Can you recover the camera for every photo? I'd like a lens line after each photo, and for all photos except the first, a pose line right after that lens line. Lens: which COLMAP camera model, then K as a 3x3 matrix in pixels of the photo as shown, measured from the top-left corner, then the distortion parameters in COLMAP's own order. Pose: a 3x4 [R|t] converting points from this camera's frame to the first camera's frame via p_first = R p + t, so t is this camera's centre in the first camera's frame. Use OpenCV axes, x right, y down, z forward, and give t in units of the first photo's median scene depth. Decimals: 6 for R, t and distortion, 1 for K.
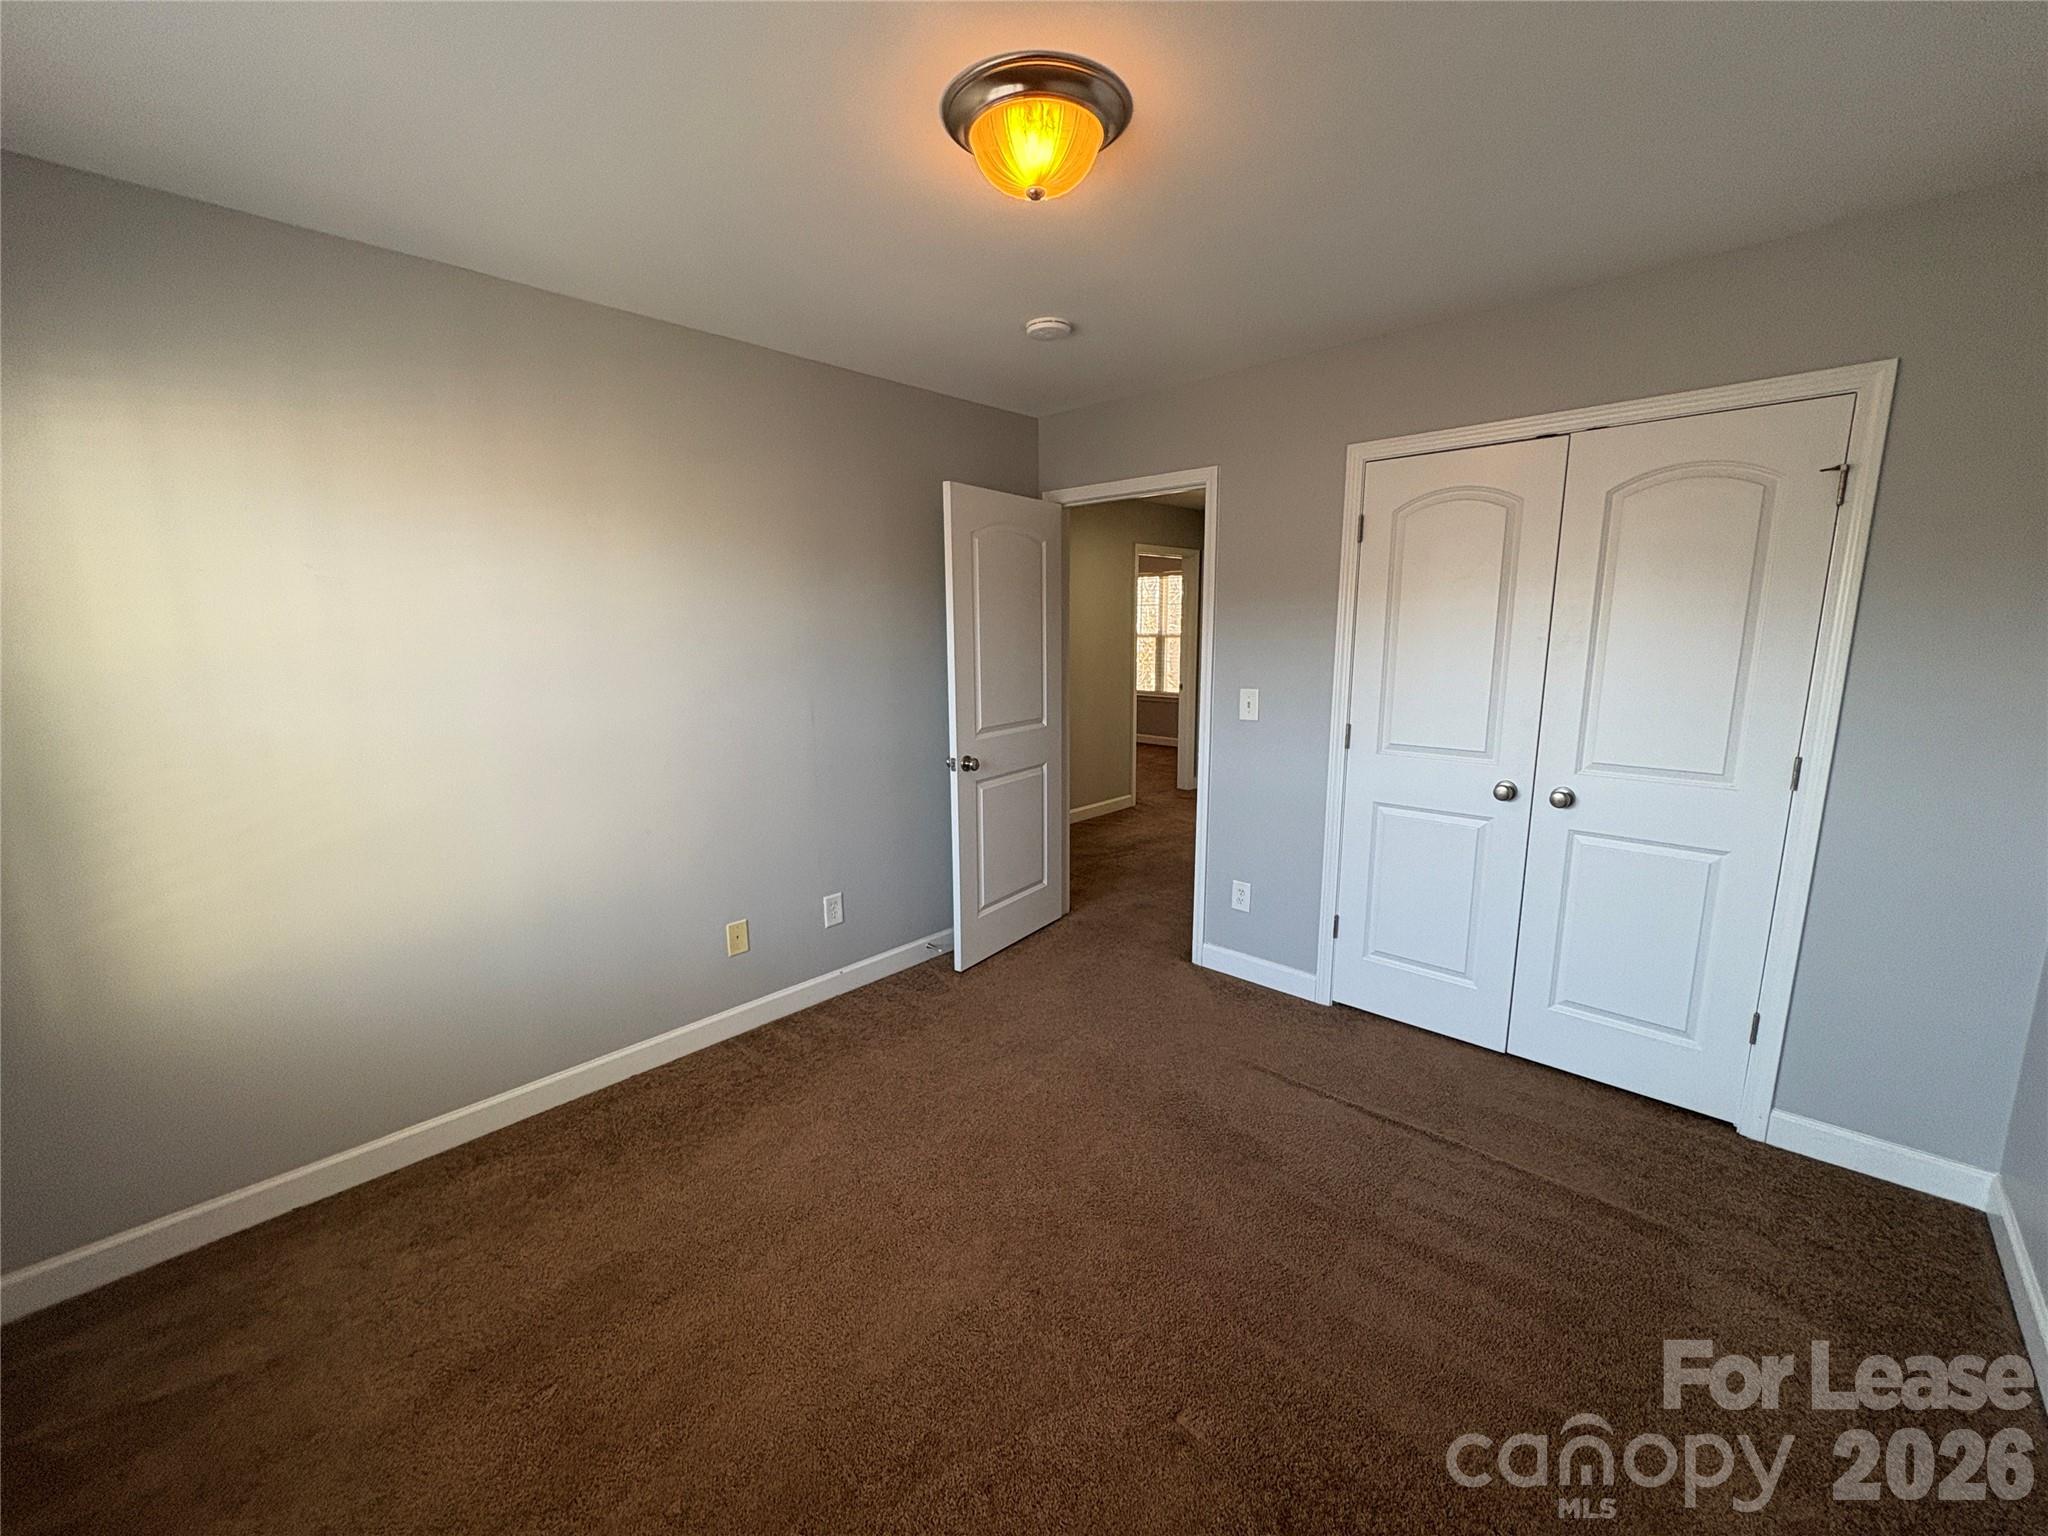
lens RADIAL K [[815.8, 0, 1024.0], [0, 815.8, 768.0], [0, 0, 1]] dist [-0.000095, 0.000230]
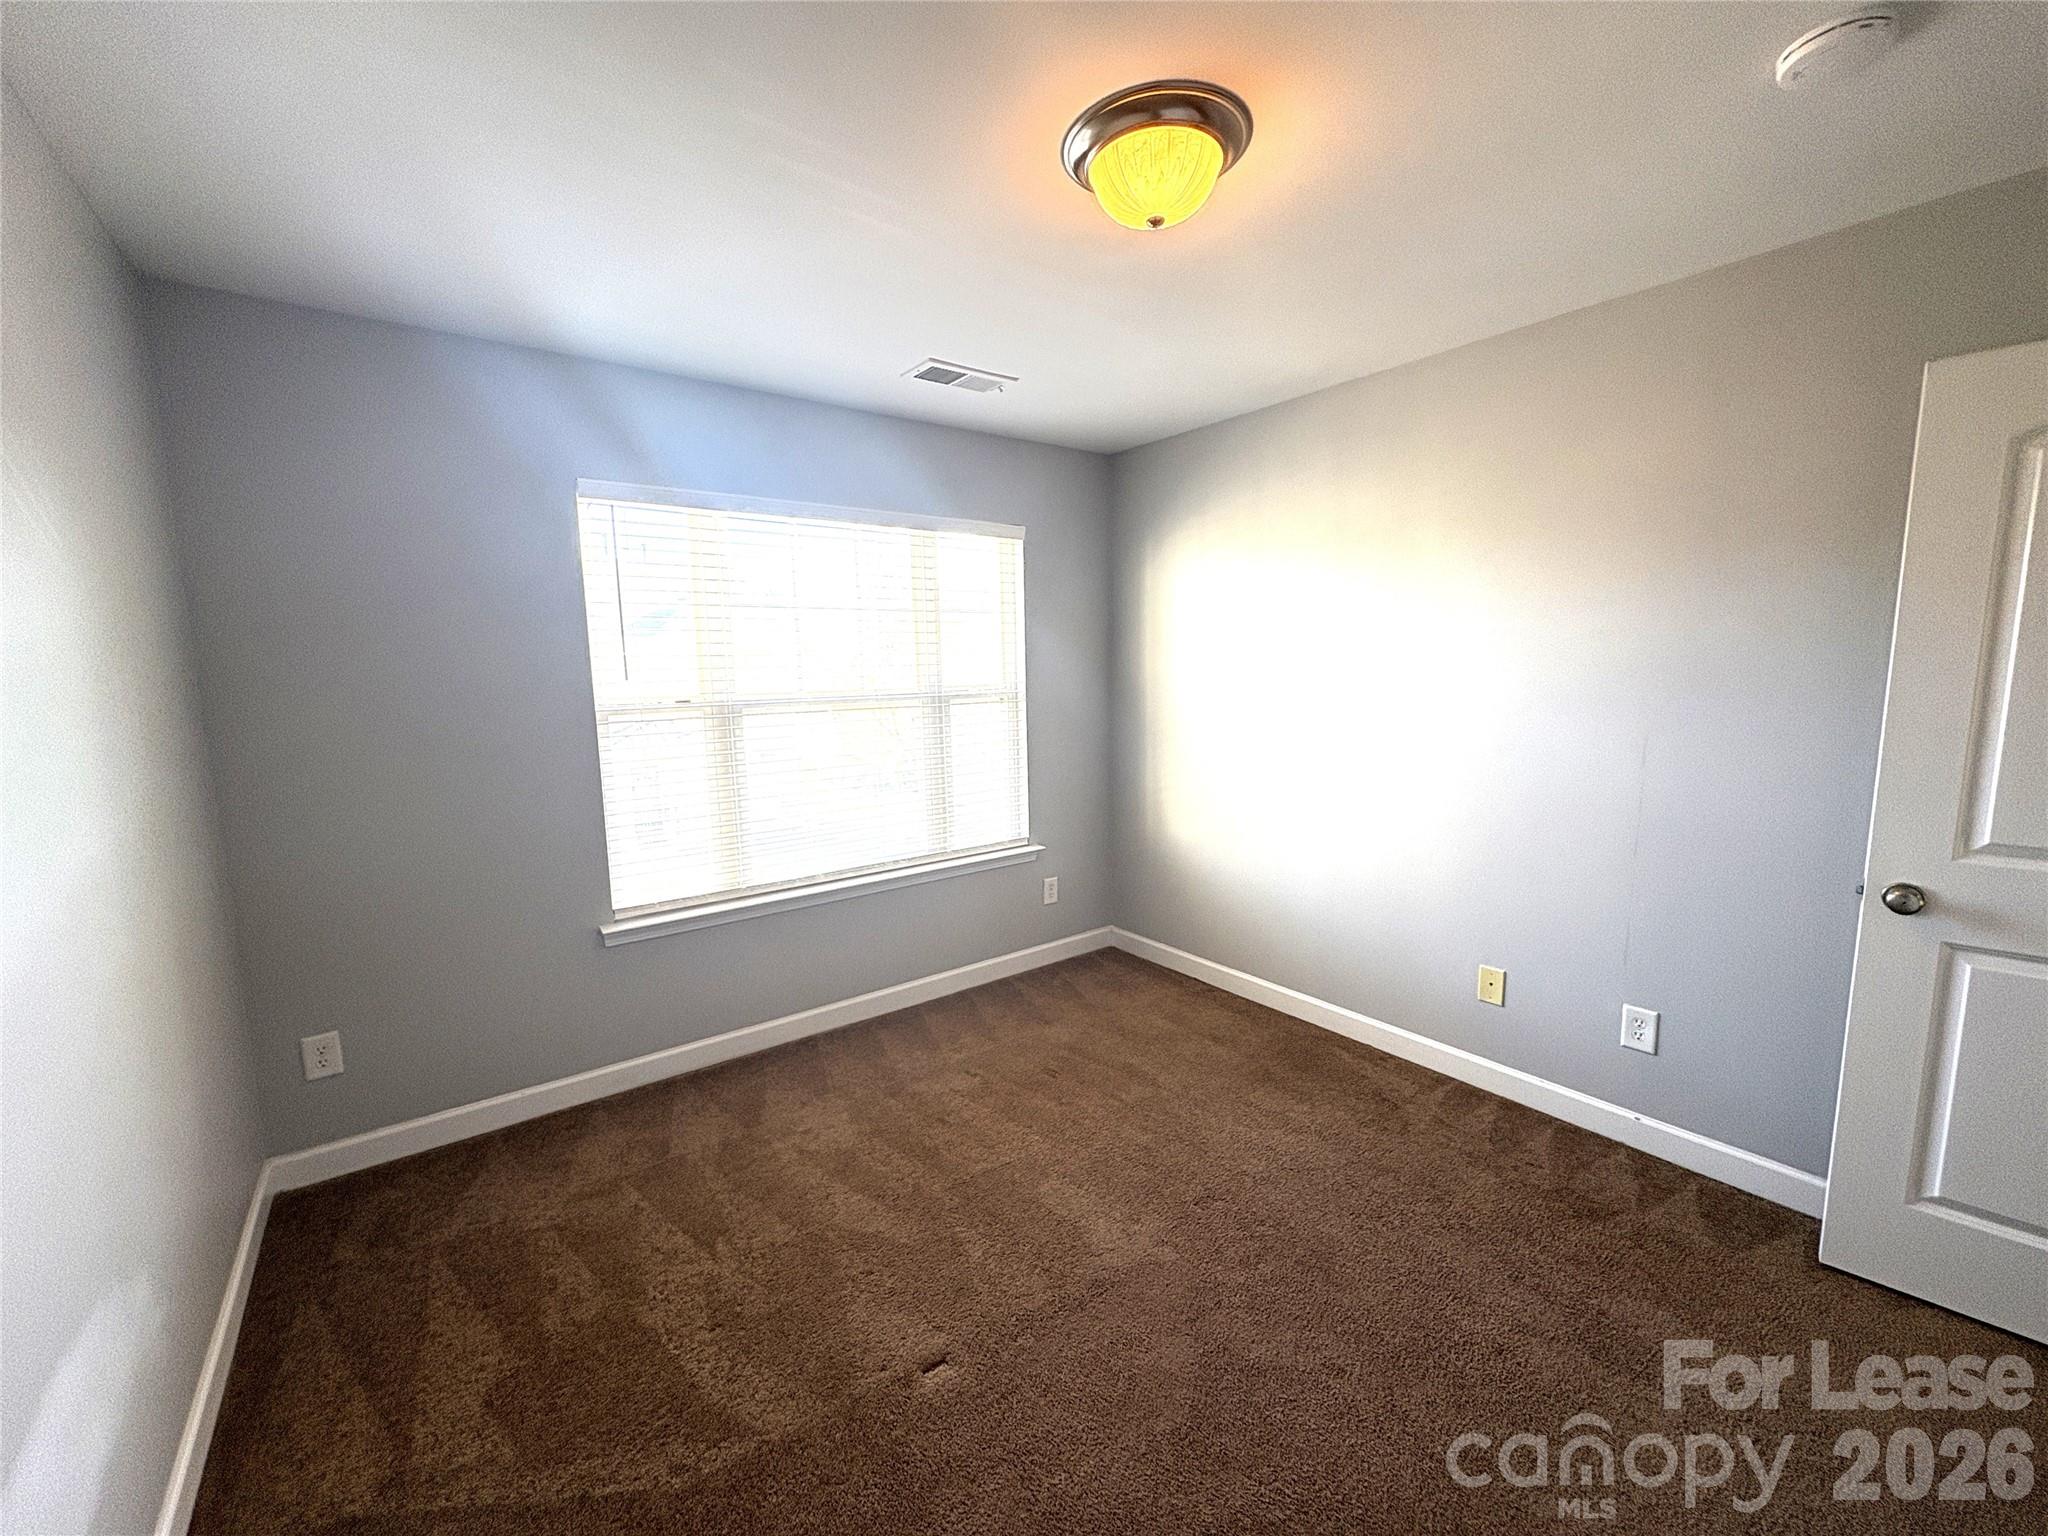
lens RADIAL K [[815.8, 0, 1024.0], [0, 815.8, 768.0], [0, 0, 1]] dist [-0.000095, 0.000230]
pose [[-0.178816, 0.140593, -0.973786, 0.538844], [-0.146824, 0.974842, 0.167707, -0.093823], [0.972866, 0.172964, -0.153675, 0.539708]]
